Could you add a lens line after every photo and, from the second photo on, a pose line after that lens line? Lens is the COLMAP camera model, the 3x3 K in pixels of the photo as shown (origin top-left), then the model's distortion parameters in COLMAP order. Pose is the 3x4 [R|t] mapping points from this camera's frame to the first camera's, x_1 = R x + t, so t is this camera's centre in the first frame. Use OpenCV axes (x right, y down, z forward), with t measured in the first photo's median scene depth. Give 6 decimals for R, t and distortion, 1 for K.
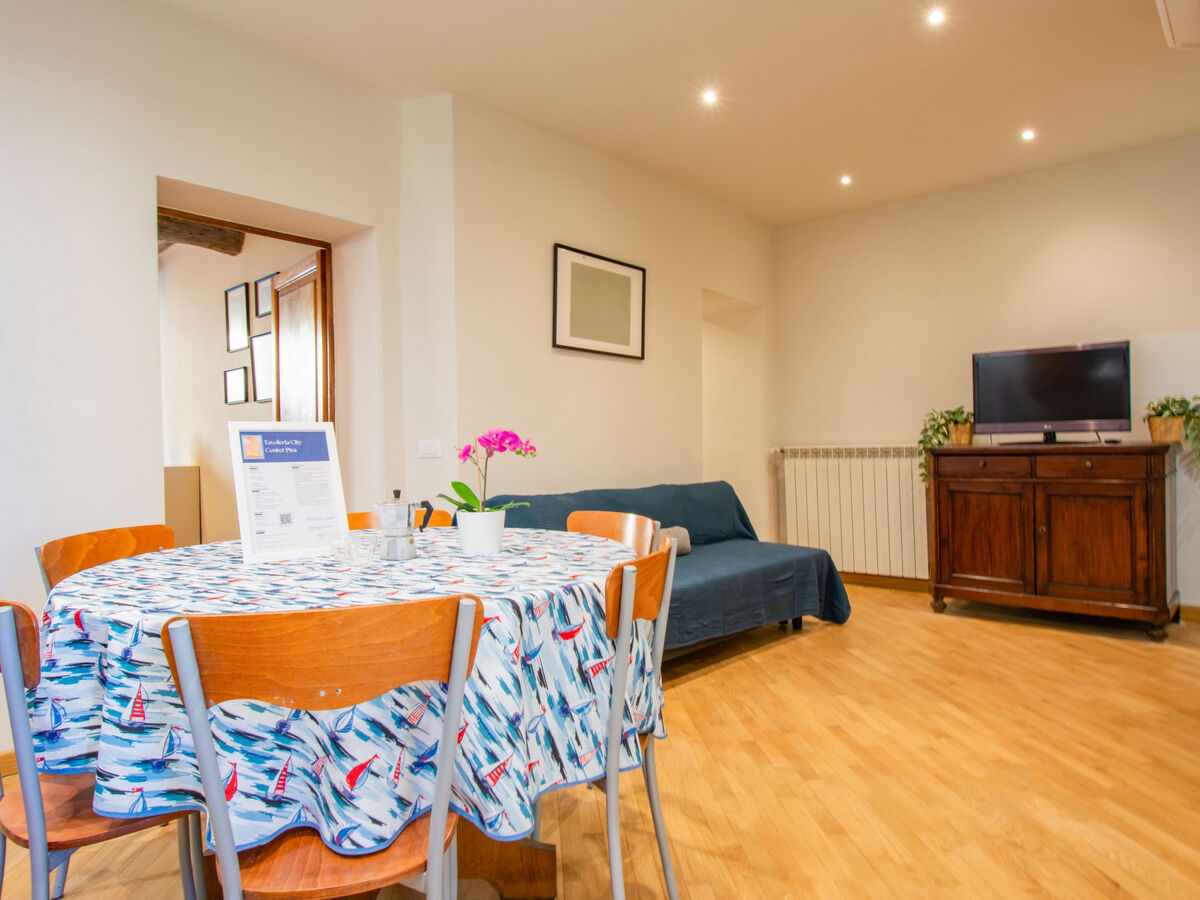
lens RADIAL K [[734.0, 0, 599.0], [0, 734.0, 445.9], [0, 0, 1]] dist [-0.001823, -0.002238]
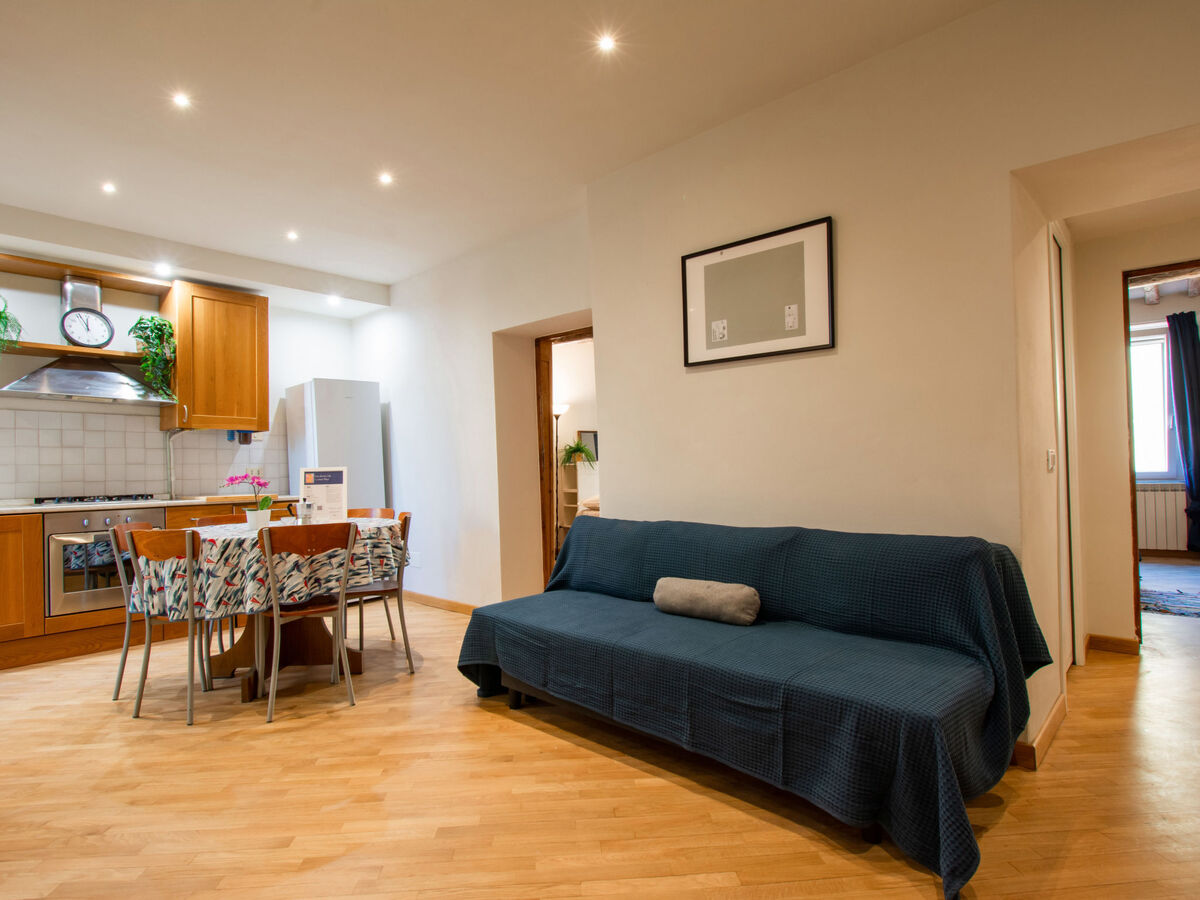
lens RADIAL K [[649.3, 0, 600.0], [0, 649.3, 450.0], [0, 0, 1]] dist [0.001063, 0.000813]
pose [[-0.006256, 0.005367, -0.999966, 0.781082], [0.030068, 0.999534, 0.005177, -0.033924], [0.999528, -0.030035, -0.006415, 0.889926]]
